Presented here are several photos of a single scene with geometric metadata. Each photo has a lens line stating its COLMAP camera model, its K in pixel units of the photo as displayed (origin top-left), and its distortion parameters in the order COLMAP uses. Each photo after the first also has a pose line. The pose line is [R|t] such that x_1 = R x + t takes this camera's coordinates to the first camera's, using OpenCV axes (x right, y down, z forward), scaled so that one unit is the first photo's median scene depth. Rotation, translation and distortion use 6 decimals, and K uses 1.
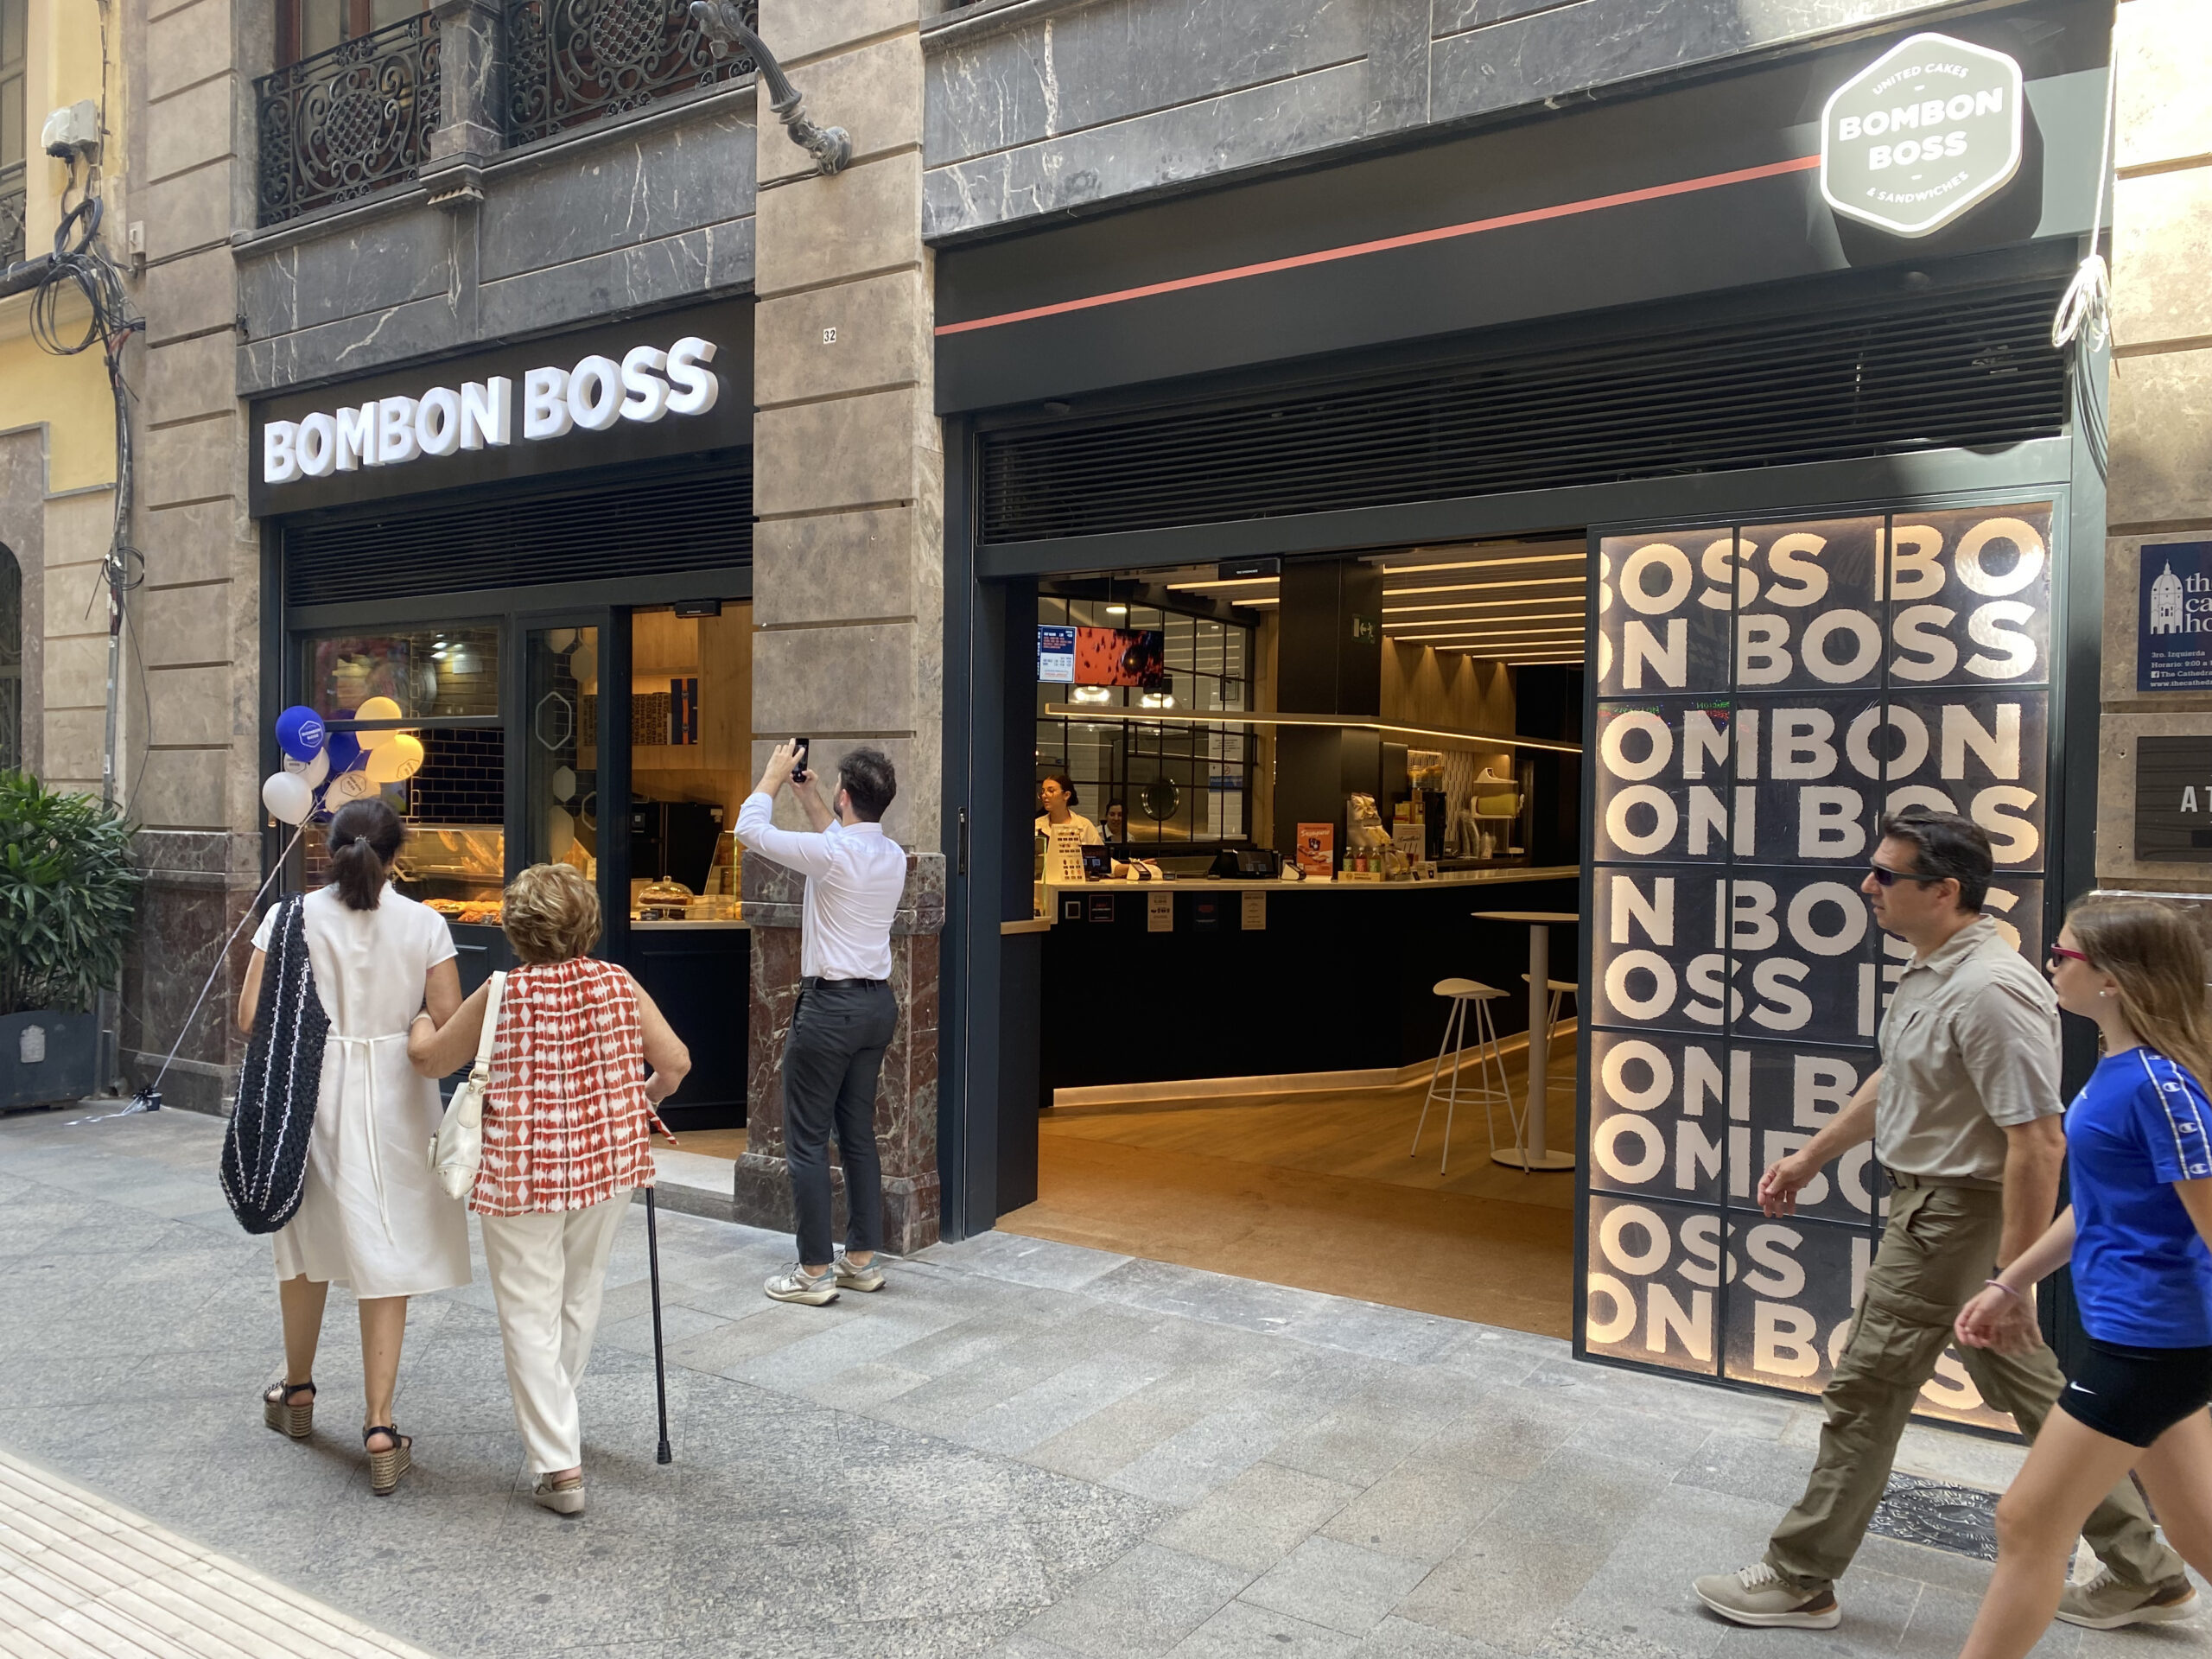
lens RADIAL K [[1669.6, 0, 1103.2], [0, 1669.6, 841.2], [0, 0, 1]] dist [0.008689, -0.008344]
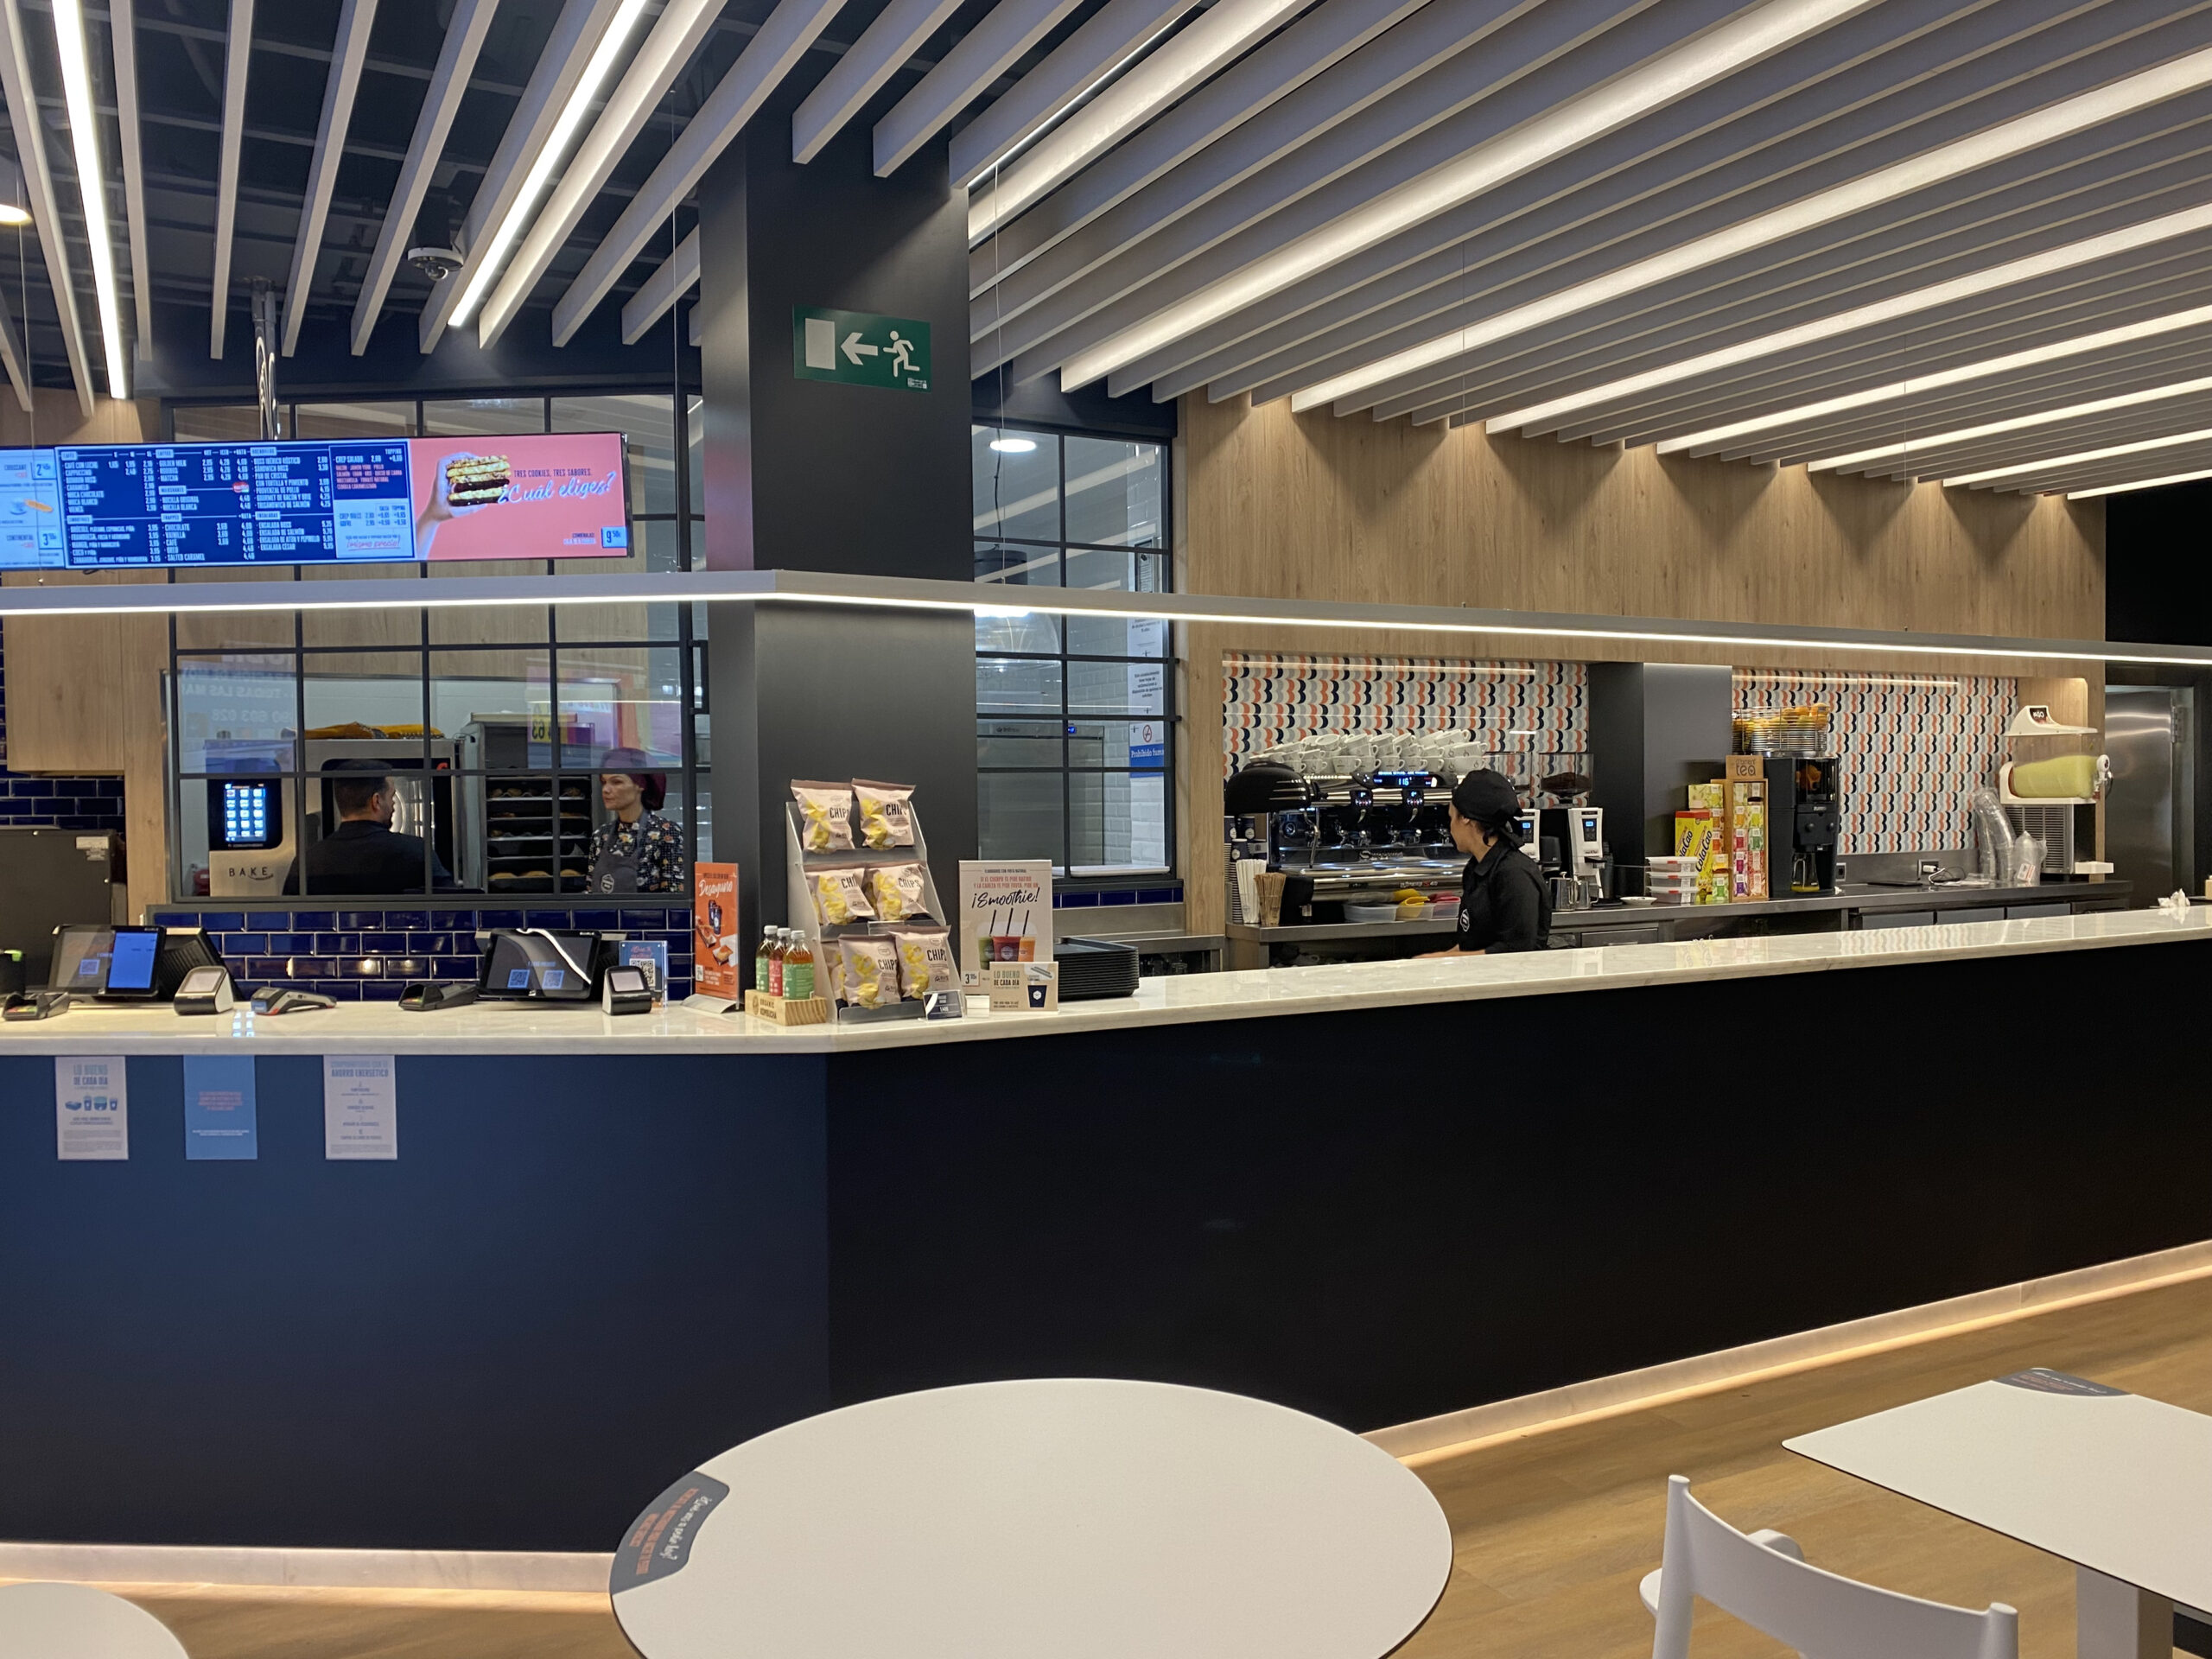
lens RADIAL K [[1669.6, 0, 1102.4], [0, 1669.6, 833.1], [0, 0, 1]] dist [0.008689, -0.008344]
pose [[0.876609, -0.014632, -0.480980, 0.253462], [0.016177, 0.999869, -0.000933, -0.010192], [0.480931, -0.006963, 0.876731, 0.462816]]
